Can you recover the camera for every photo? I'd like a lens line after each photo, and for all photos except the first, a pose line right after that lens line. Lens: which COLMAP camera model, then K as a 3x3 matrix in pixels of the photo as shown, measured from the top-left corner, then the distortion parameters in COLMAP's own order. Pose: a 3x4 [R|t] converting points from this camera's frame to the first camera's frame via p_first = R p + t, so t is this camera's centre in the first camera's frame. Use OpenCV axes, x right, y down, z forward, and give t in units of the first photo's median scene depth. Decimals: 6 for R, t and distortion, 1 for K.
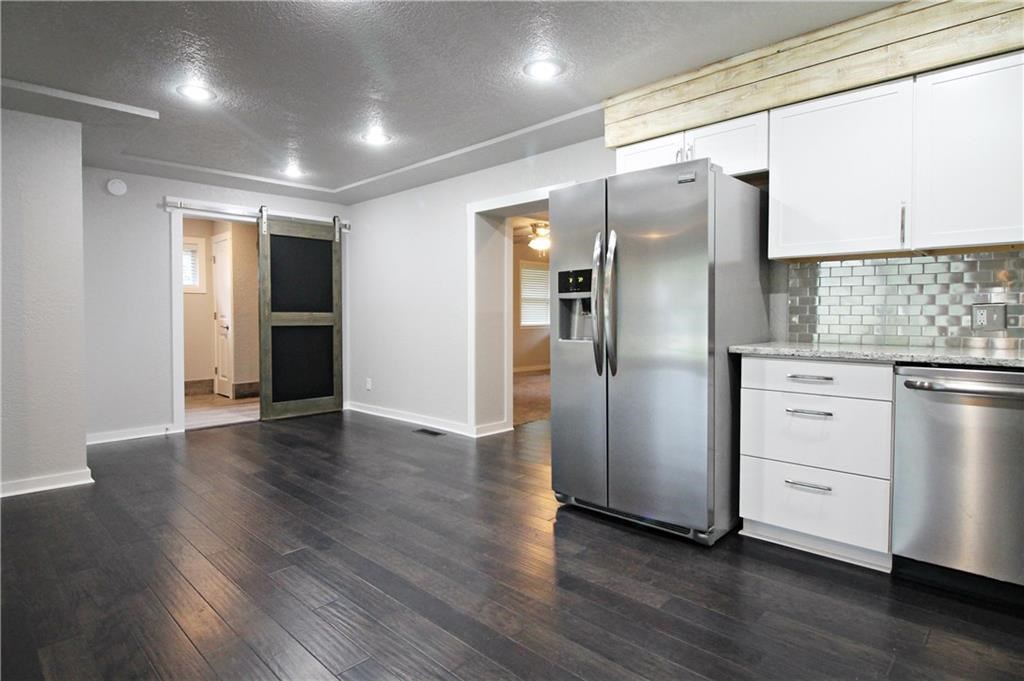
lens RADIAL K [[552.6, 0, 509.6], [0, 552.6, 328.2], [0, 0, 1]] dist [-0.002263, -0.000779]
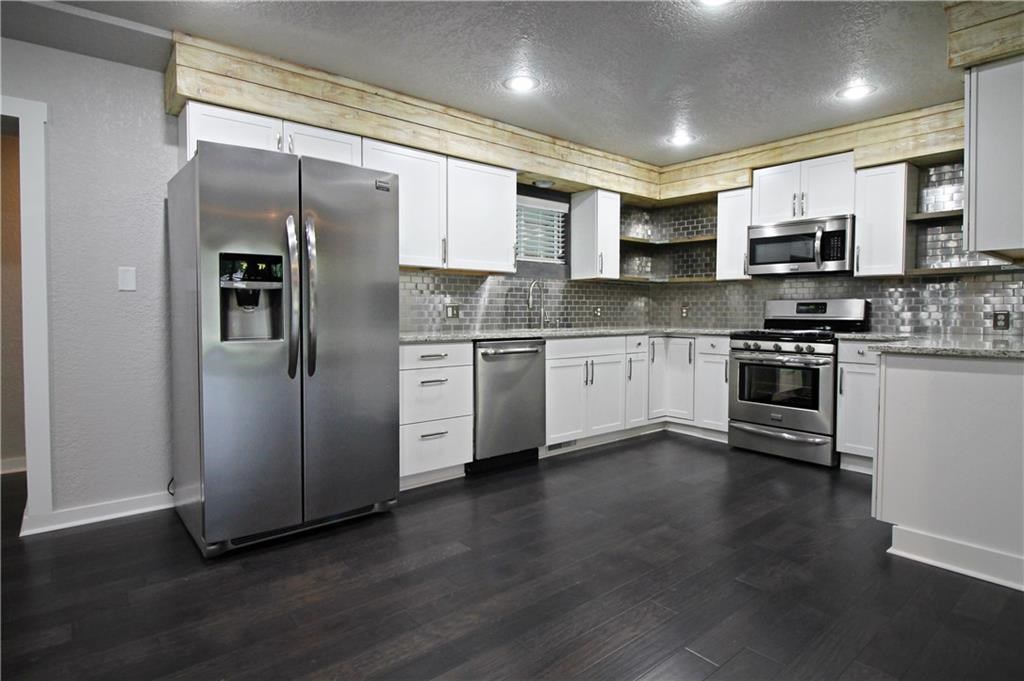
lens RADIAL K [[539.3, 0, 512.0], [0, 539.3, 327.5], [0, 0, 1]] dist [-0.004246, -0.000656]
pose [[0.115608, -0.027889, 0.992903, -0.647790], [0.022998, 0.999413, 0.025394, -0.008858], [-0.993029, 0.019899, 0.116182, 0.553081]]
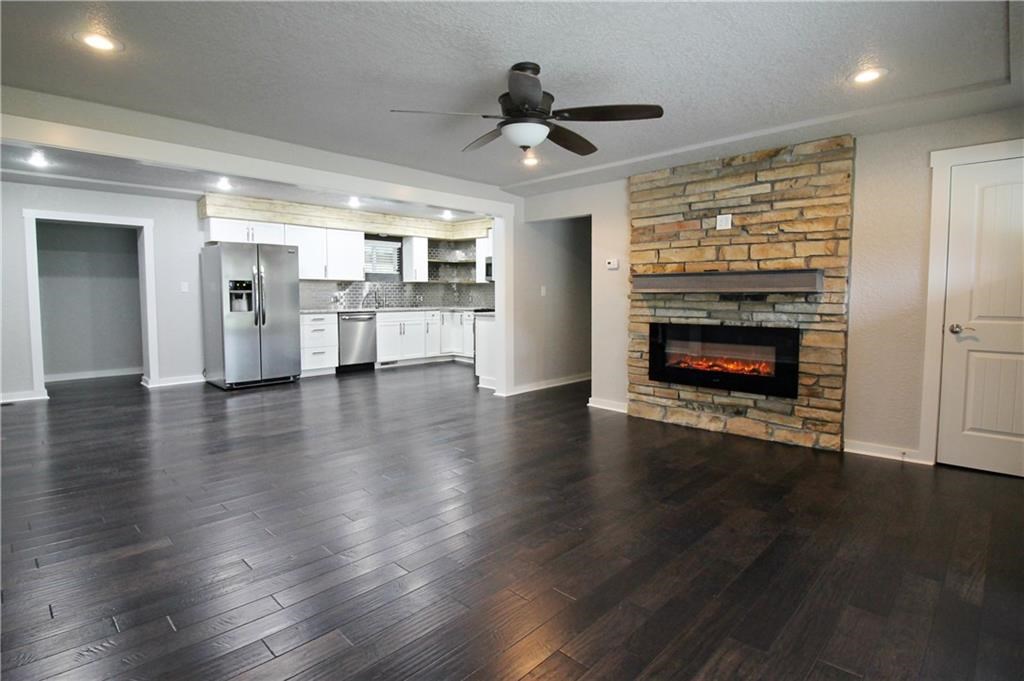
lens RADIAL K [[503.4, 0, 508.0], [0, 503.4, 325.6], [0, 0, 1]] dist [0.002138, -0.018875]
pose [[0.015701, -0.060587, 0.998039, -1.997492], [0.023891, 0.997900, 0.060202, -0.018424], [-0.999591, 0.022899, 0.017115, -0.126209]]
